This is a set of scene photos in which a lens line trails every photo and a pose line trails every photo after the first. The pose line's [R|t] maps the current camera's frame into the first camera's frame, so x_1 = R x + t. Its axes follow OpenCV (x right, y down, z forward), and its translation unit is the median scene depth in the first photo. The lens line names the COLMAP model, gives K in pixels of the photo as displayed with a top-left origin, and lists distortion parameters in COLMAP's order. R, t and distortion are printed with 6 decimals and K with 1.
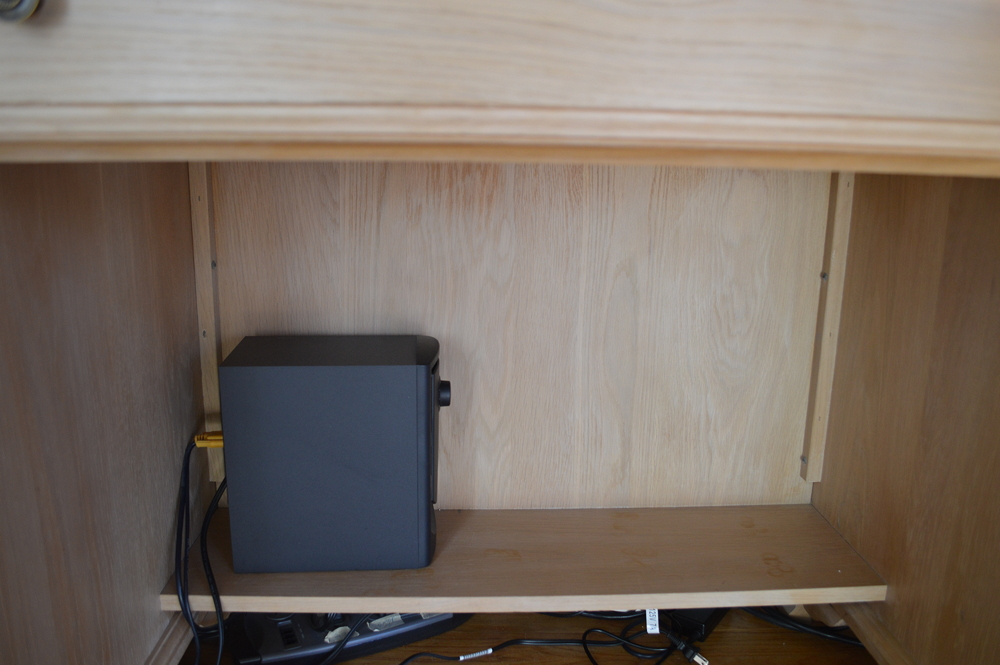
lens RADIAL K [[781.2, 0, 500.0], [0, 781.2, 332.5], [0, 0, 1]] dist [-0.071408, -0.002201]
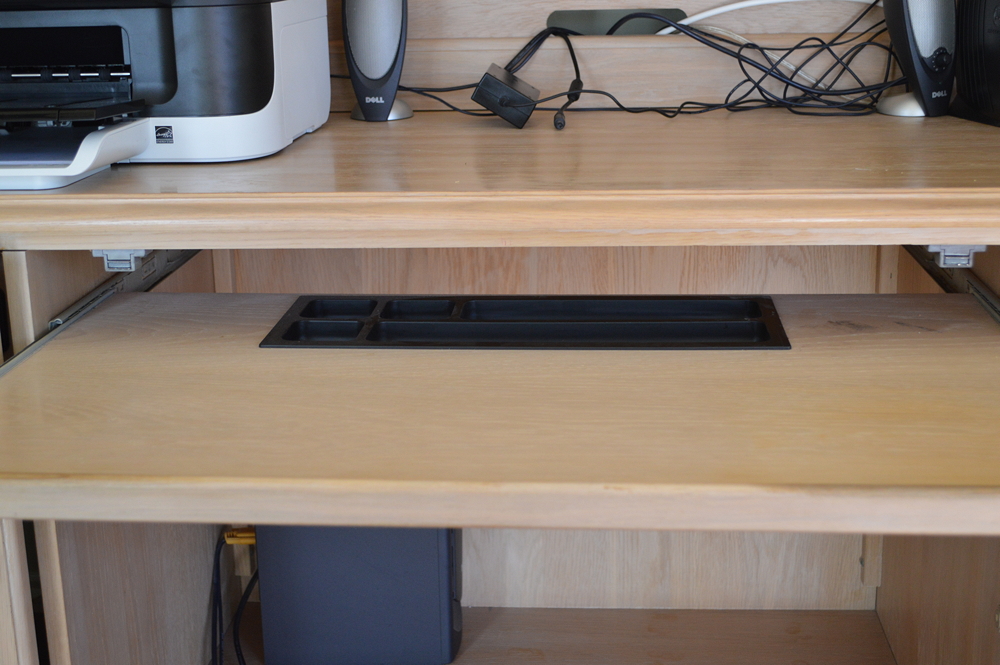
lens RADIAL K [[1443.8, 0, 500.0], [0, 1443.8, 332.5], [0, 0, 1]] dist [0.000352, -0.052990]
pose [[0.993237, -0.003013, -0.116068, 0.167606], [0.008051, 0.999044, 0.042960, -0.186326], [0.115827, -0.043604, 0.992312, -0.746882]]
